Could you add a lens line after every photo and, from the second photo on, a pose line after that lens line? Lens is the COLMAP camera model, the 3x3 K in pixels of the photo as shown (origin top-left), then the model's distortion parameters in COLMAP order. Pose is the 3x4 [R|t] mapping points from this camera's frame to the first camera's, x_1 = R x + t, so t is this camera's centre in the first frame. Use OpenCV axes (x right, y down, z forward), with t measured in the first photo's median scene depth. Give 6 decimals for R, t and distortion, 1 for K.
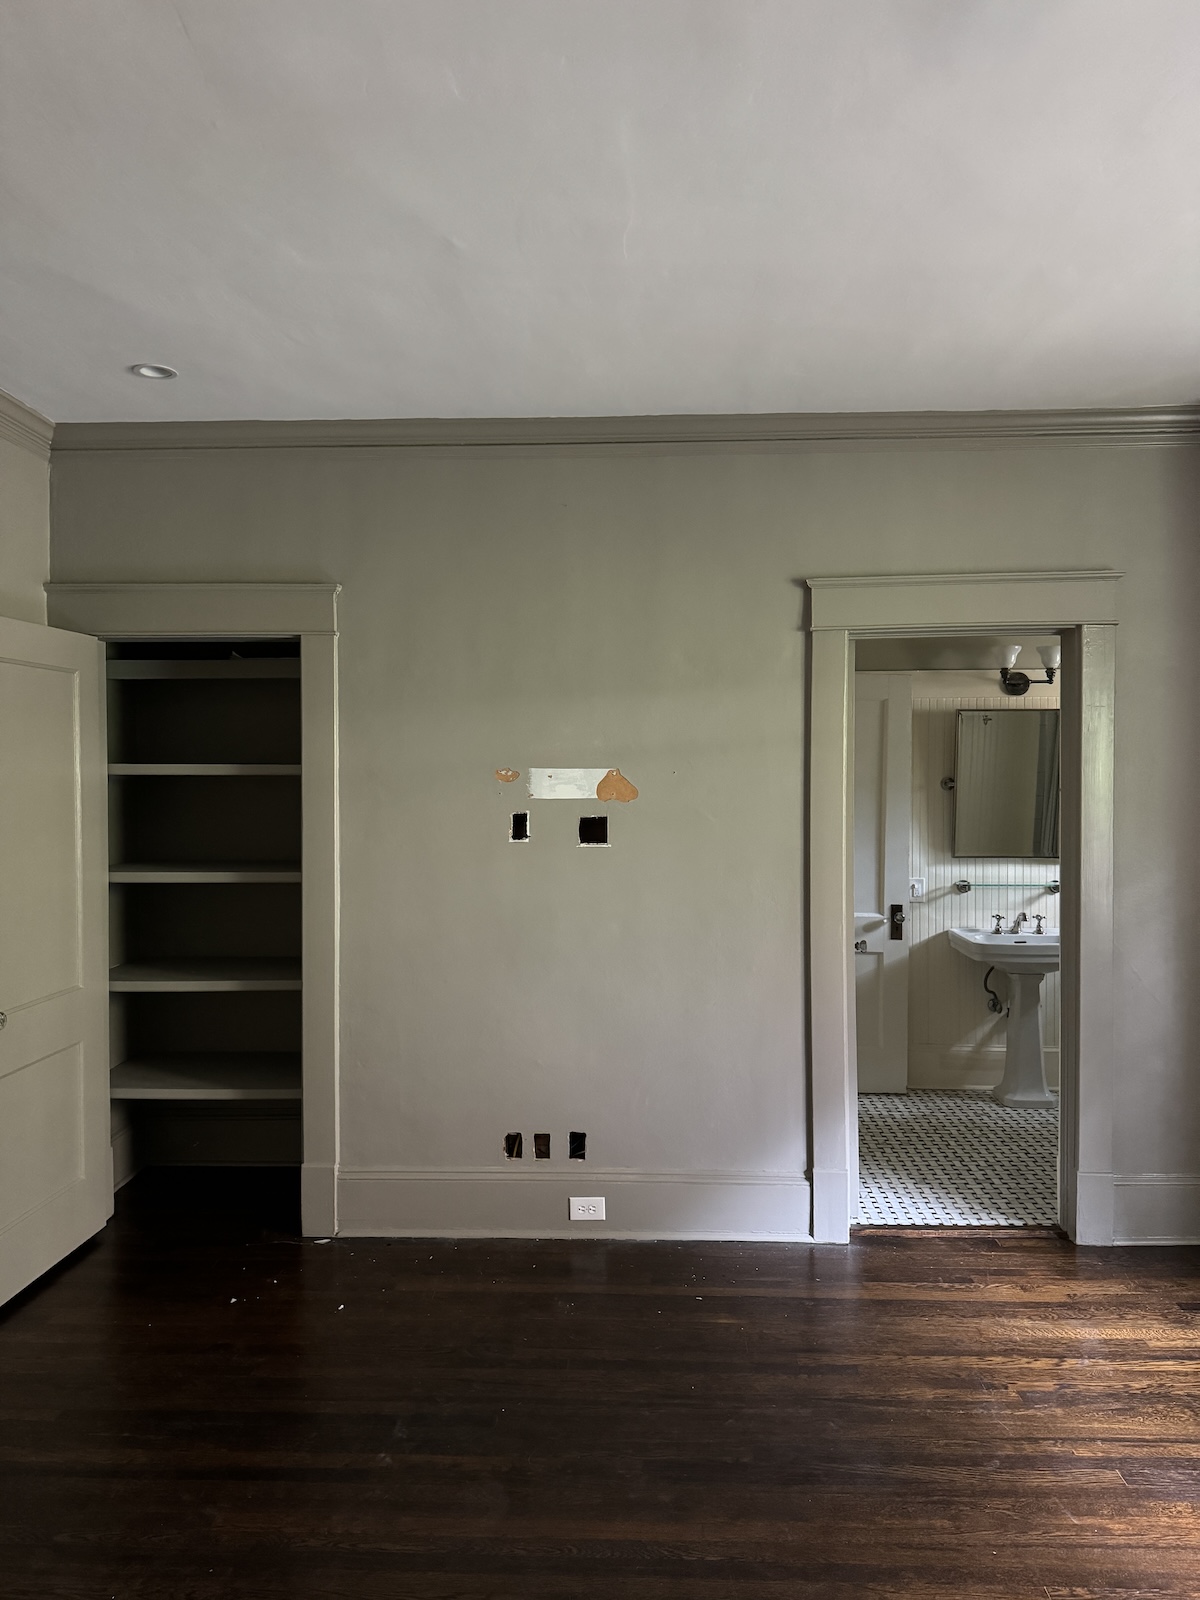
lens RADIAL K [[1117.8, 0, 608.7], [0, 1117.8, 776.2], [0, 0, 1]] dist [0.041885, -0.001603]
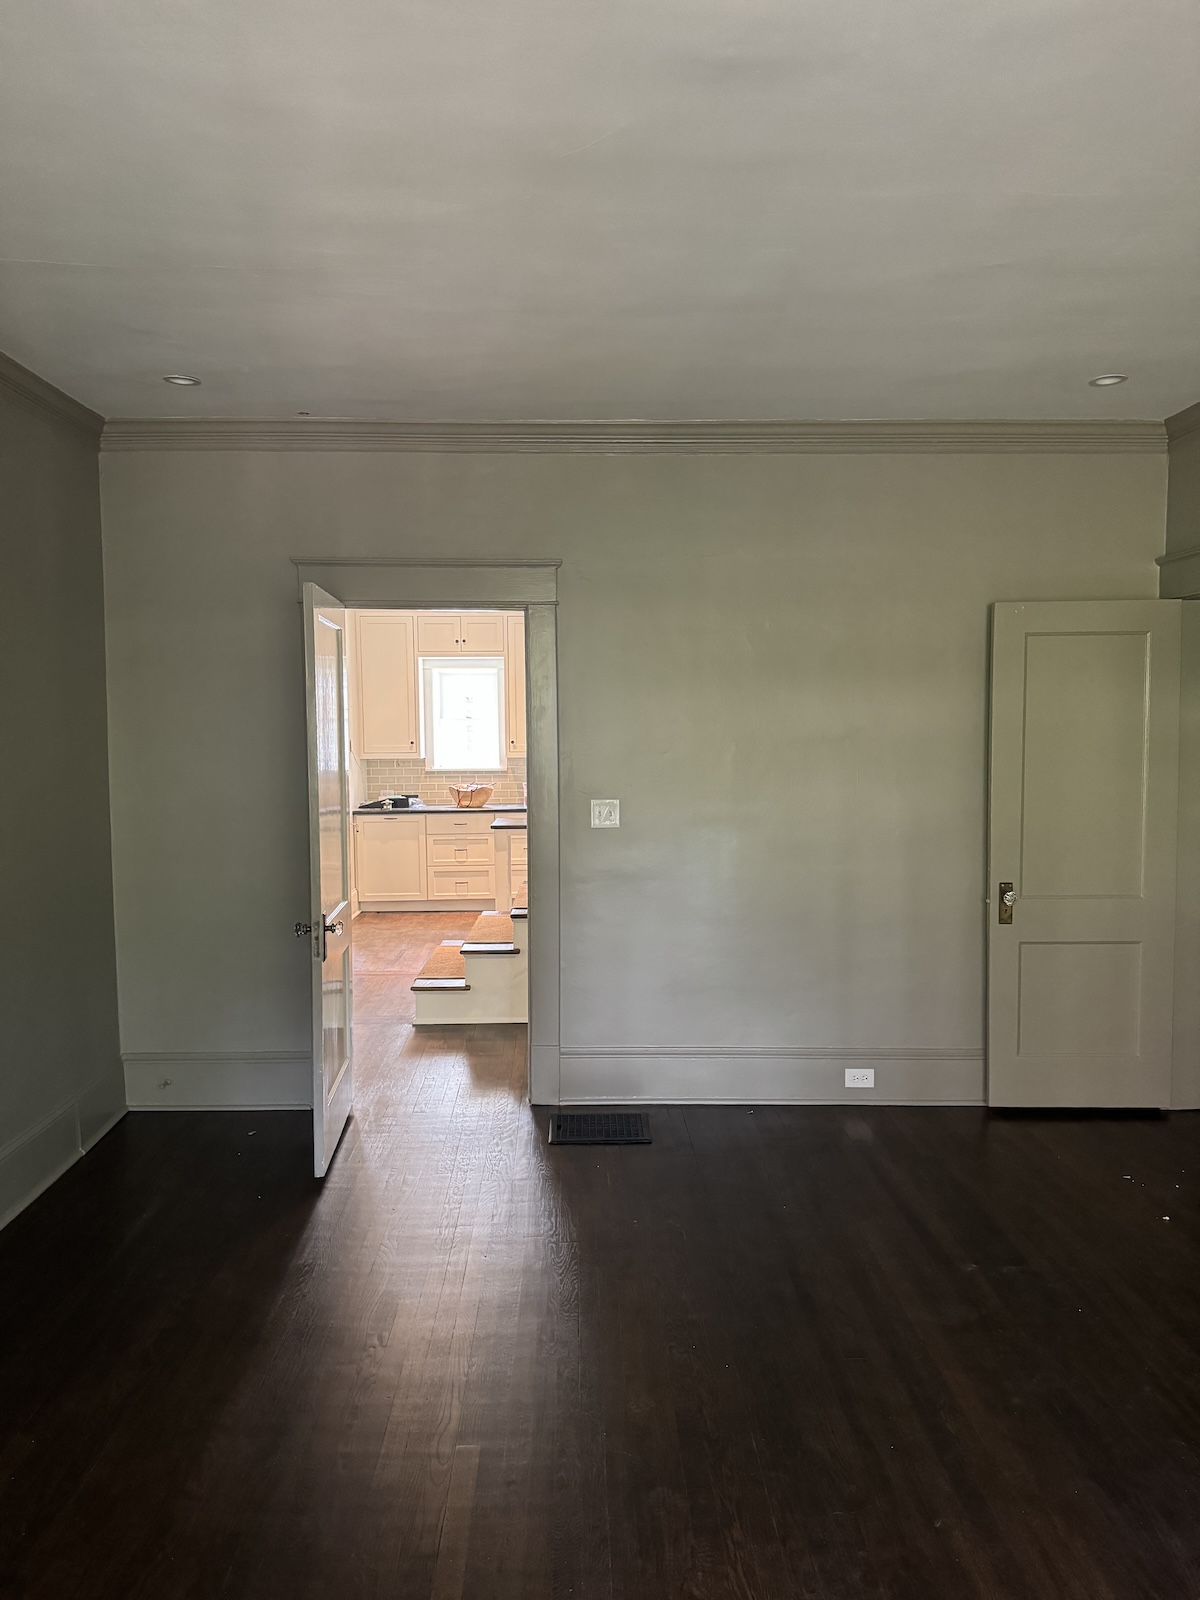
lens RADIAL K [[1117.8, 0, 608.7], [0, 1117.8, 776.2], [0, 0, 1]] dist [0.041885, -0.001603]
pose [[0.087823, 0.056692, -0.994522, 1.047791], [0.012819, 0.998232, 0.058035, -0.031173], [0.996054, -0.017845, 0.086941, 0.516896]]
